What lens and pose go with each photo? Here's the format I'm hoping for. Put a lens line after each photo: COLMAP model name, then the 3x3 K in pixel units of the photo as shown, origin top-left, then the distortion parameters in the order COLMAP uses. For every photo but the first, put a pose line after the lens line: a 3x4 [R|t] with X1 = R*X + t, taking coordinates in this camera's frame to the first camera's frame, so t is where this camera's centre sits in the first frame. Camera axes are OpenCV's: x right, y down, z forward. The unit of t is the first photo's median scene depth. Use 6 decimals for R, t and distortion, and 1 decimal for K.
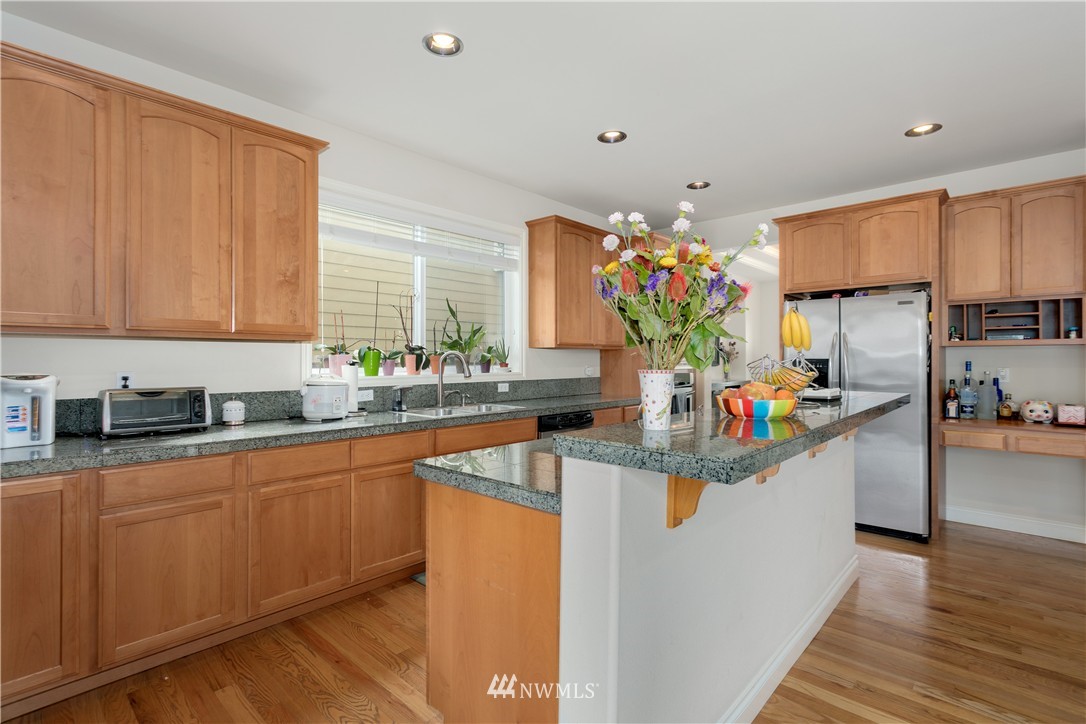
lens RADIAL K [[508.5, 0, 540.5], [0, 508.5, 355.4], [0, 0, 1]] dist [-0.000764, 0.000000]
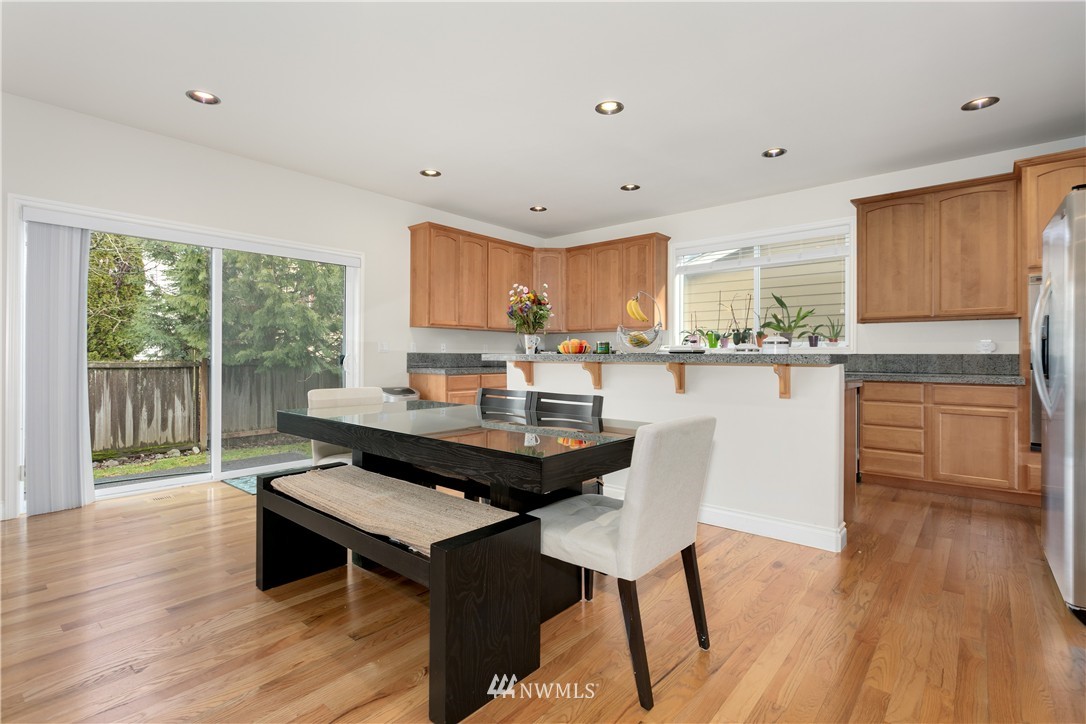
lens RADIAL K [[508.5, 0, 540.5], [0, 508.5, 355.4], [0, 0, 1]] dist [-0.000764, 0.000000]
pose [[0.047324, 0.001773, -0.998878, 1.286081], [0.004869, 0.999986, 0.002006, 0.058095], [0.998868, -0.004959, 0.047315, 0.352420]]
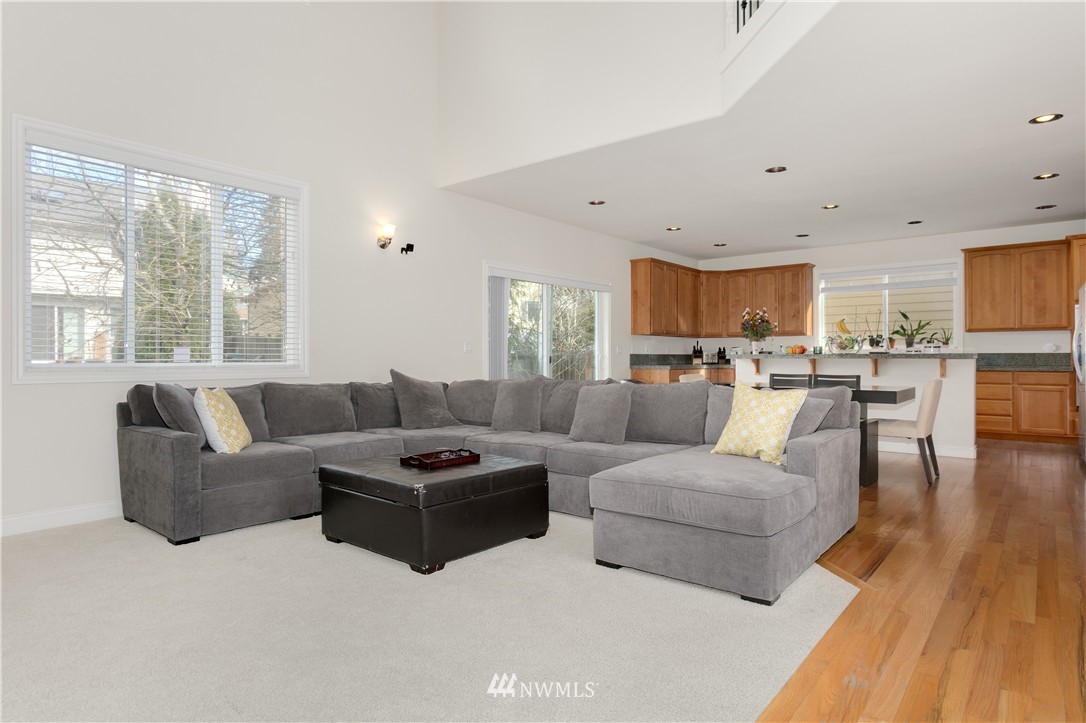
lens RADIAL K [[630.6, 0, 529.3], [0, 630.6, 357.0], [0, 0, 1]] dist [-0.002969, -0.001286]
pose [[0.071623, 0.000963, -0.997431, 2.276017], [0.009423, 0.999954, 0.001643, 0.055840], [0.997387, -0.009517, 0.071611, -0.587209]]
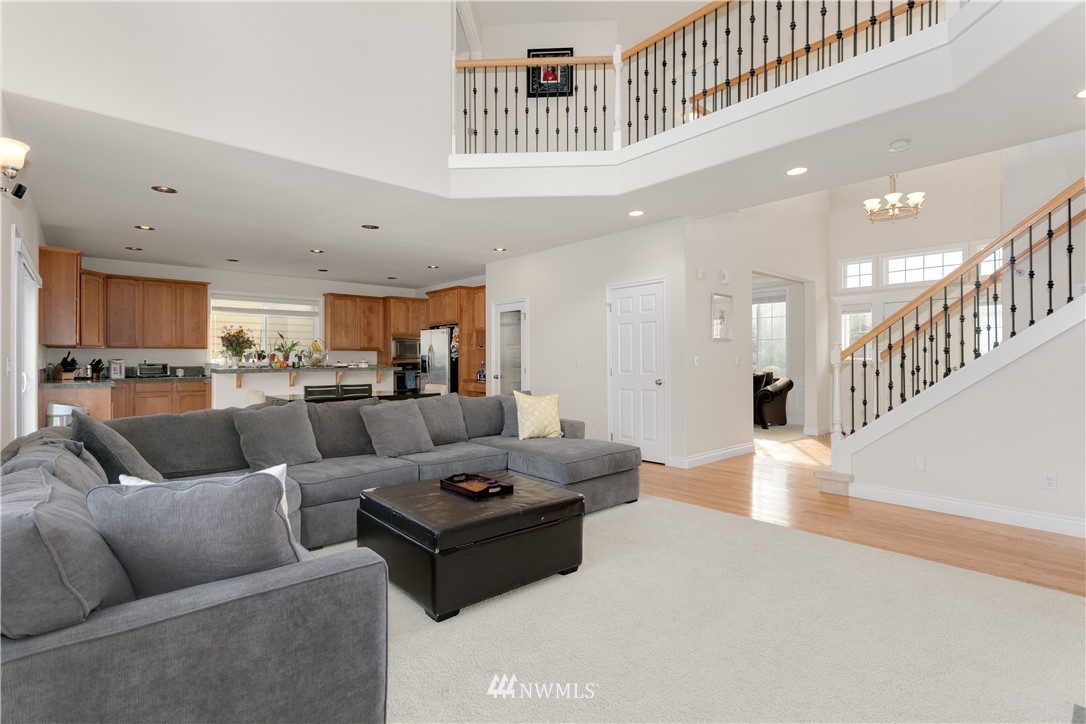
lens RADIAL K [[508.5, 0, 540.5], [0, 508.5, 355.4], [0, 0, 1]] dist [-0.000764, 0.000000]
pose [[0.996054, -0.001022, -0.088742, 1.412238], [0.000891, 0.999998, -0.001520, 0.011737], [0.088744, 0.001435, 0.996053, -1.428193]]
